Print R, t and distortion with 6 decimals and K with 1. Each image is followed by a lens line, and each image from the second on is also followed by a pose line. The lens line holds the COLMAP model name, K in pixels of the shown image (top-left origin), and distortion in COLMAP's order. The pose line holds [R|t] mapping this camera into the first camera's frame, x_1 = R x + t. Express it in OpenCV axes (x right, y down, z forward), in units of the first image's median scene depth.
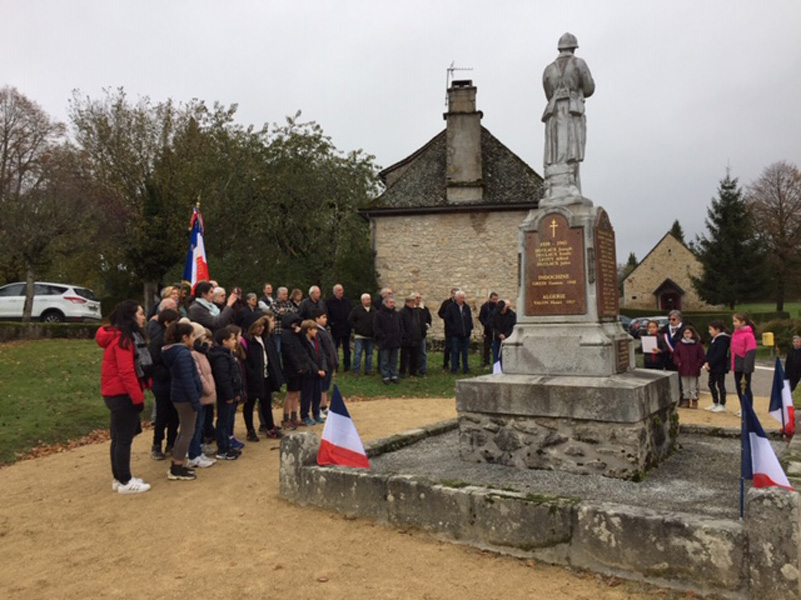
lens RADIAL K [[683.1, 0, 402.1], [0, 683.1, 303.9], [0, 0, 1]] dist [0.084474, -0.124666]
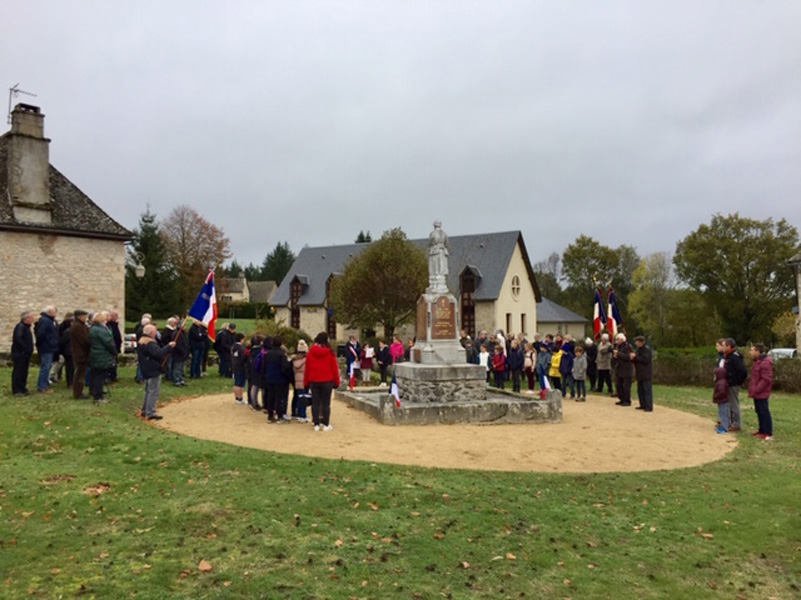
lens RADIAL K [[683.1, 0, 402.1], [0, 683.1, 303.9], [0, 0, 1]] dist [0.084474, -0.124666]
pose [[0.600734, 0.037993, 0.798545, -1.756299], [-0.022041, 0.999277, -0.030963, -0.028644], [-0.799145, 0.001000, 0.601138, -0.319447]]
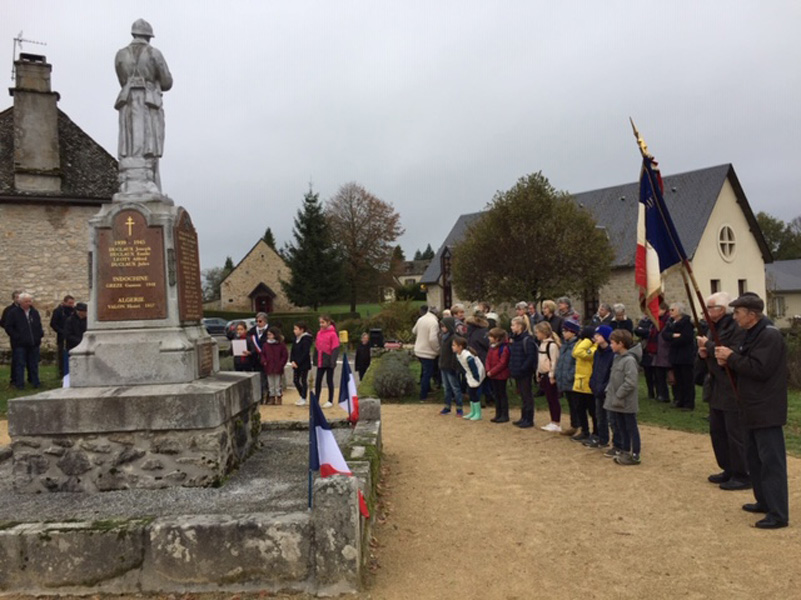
lens RADIAL K [[679.8, 0, 396.9], [0, 679.8, 303.7], [0, 0, 1]] dist [0.094215, -0.125562]
pose [[0.845951, -0.006384, 0.533222, 0.030247], [0.008798, 0.999959, -0.001986, -0.000639], [-0.533187, 0.006371, 0.845973, 0.025802]]
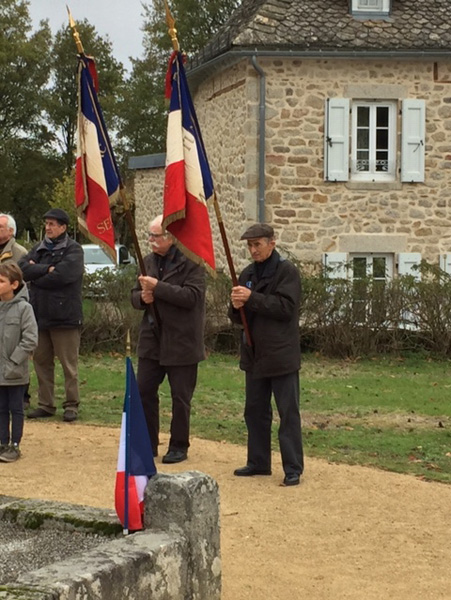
lens RADIAL K [[1411.4, 0, 225.5], [0, 1411.4, 300.0], [0, 0, 1]] dist [-0.010319, -0.001353]
pose [[-0.069634, -0.059697, 0.995785, -0.652475], [-0.026367, 0.997969, 0.057984, -0.012826], [-0.997224, -0.022219, -0.071067, 0.677650]]
